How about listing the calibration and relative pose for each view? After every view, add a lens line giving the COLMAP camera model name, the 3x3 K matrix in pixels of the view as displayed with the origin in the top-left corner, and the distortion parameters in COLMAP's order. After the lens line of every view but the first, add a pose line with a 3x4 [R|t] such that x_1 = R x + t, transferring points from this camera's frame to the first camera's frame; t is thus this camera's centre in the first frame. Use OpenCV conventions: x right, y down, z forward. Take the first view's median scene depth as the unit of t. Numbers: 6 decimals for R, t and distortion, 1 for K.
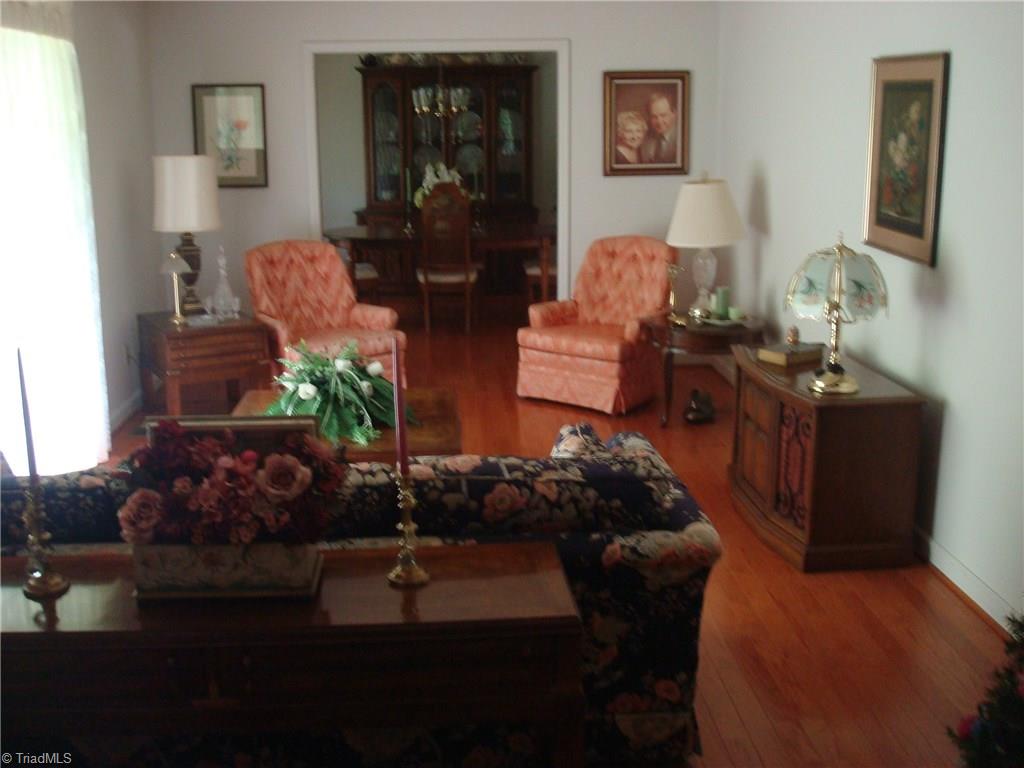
lens RADIAL K [[1111.5, 0, 512.0], [0, 1111.5, 384.0], [0, 0, 1]] dist [0.002420, -0.001102]
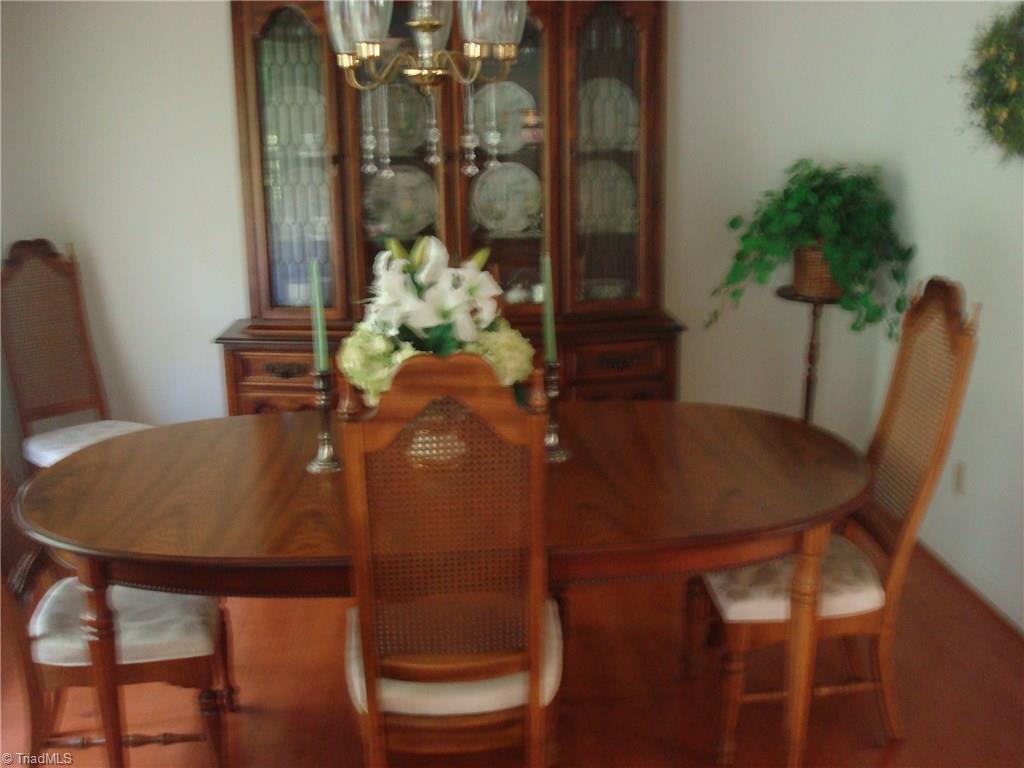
lens RADIAL K [[1111.5, 0, 512.0], [0, 1111.5, 384.0], [0, 0, 1]] dist [0.002420, -0.001102]
pose [[0.999946, -0.009410, -0.004343, -0.041047], [0.009419, 0.999954, 0.001954, -0.160966], [0.004324, -0.001994, 0.999989, 0.705288]]
